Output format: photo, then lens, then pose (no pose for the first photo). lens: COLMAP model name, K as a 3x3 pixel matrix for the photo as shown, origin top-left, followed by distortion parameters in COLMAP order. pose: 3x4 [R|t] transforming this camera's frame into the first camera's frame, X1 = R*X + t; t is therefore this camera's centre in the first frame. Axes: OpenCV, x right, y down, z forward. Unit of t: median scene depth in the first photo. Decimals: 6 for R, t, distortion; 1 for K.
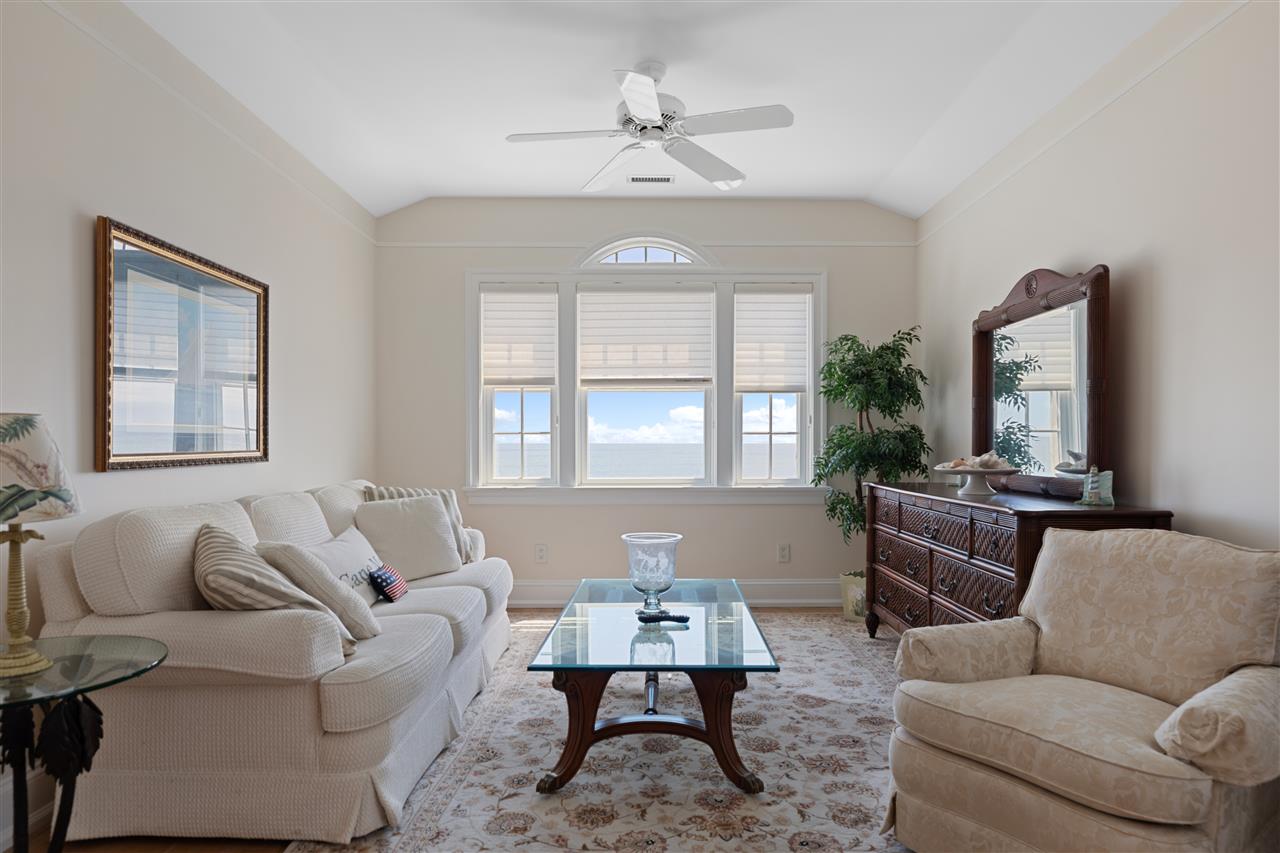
lens RADIAL K [[725.5, 0, 642.2], [0, 725.5, 438.3], [0, 0, 1]] dist [-0.005489, -0.000328]
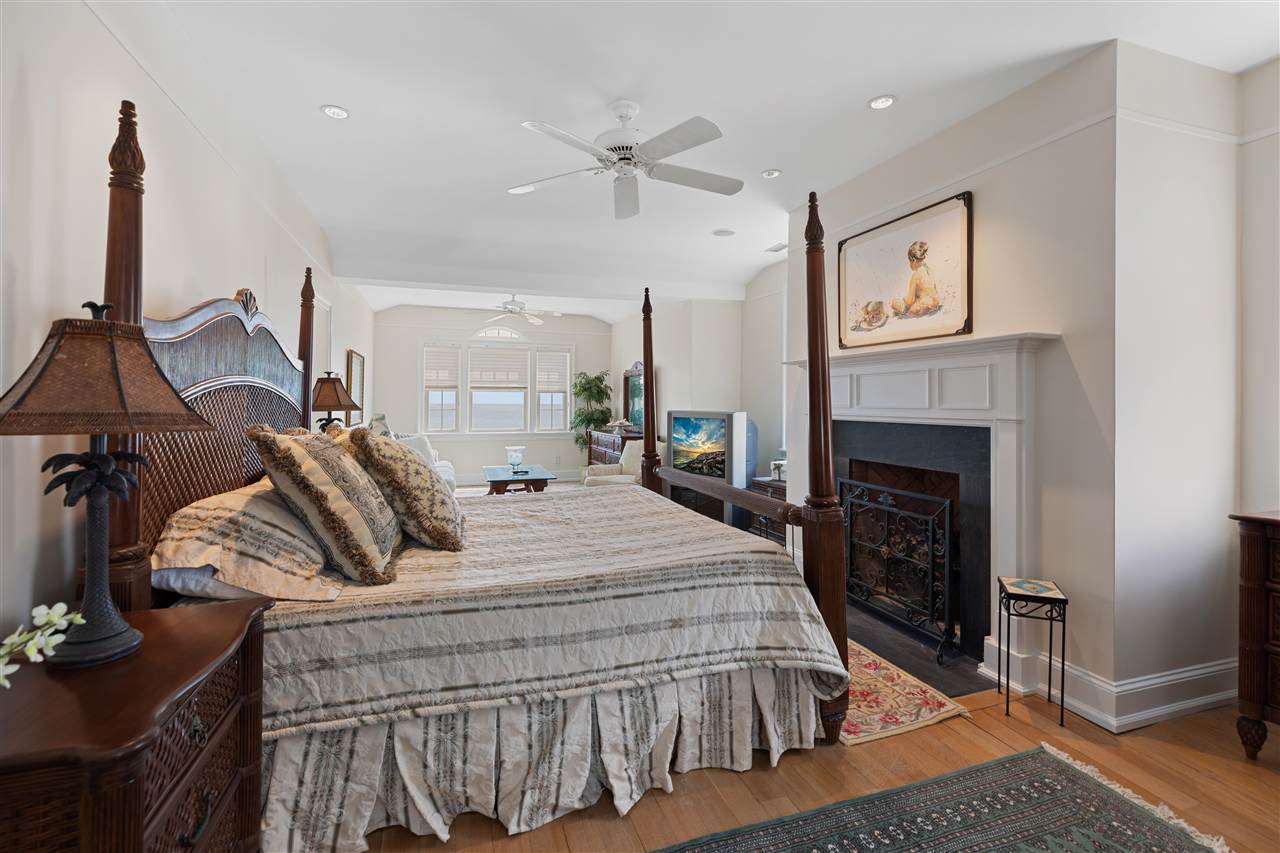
lens RADIAL K [[584.1, 0, 633.7], [0, 584.1, 400.9], [0, 0, 1]] dist [-0.004226, 0.000094]
pose [[0.947586, 0.005362, 0.319455, -0.186707], [-0.005776, 0.999983, 0.000349, -0.040315], [-0.319448, -0.002176, 0.947601, -0.928367]]
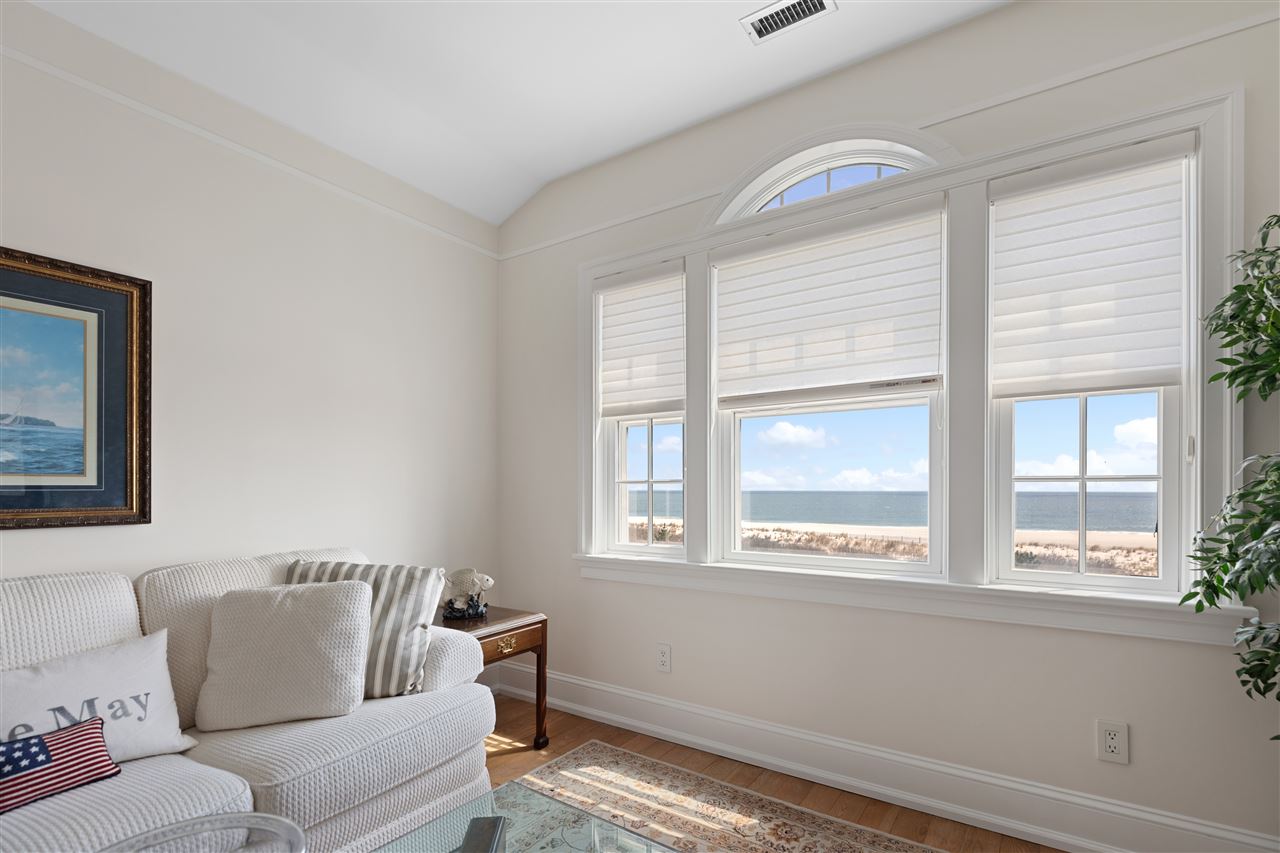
lens RADIAL K [[586.7, 0, 655.9], [0, 586.7, 484.7], [0, 0, 1]] dist [0.001916, 0.000422]
pose [[0.833894, -0.004006, -0.551910, 0.159324], [0.002854, 0.999992, -0.002946, -0.002549], [0.551917, 0.000881, 0.833899, 0.533157]]
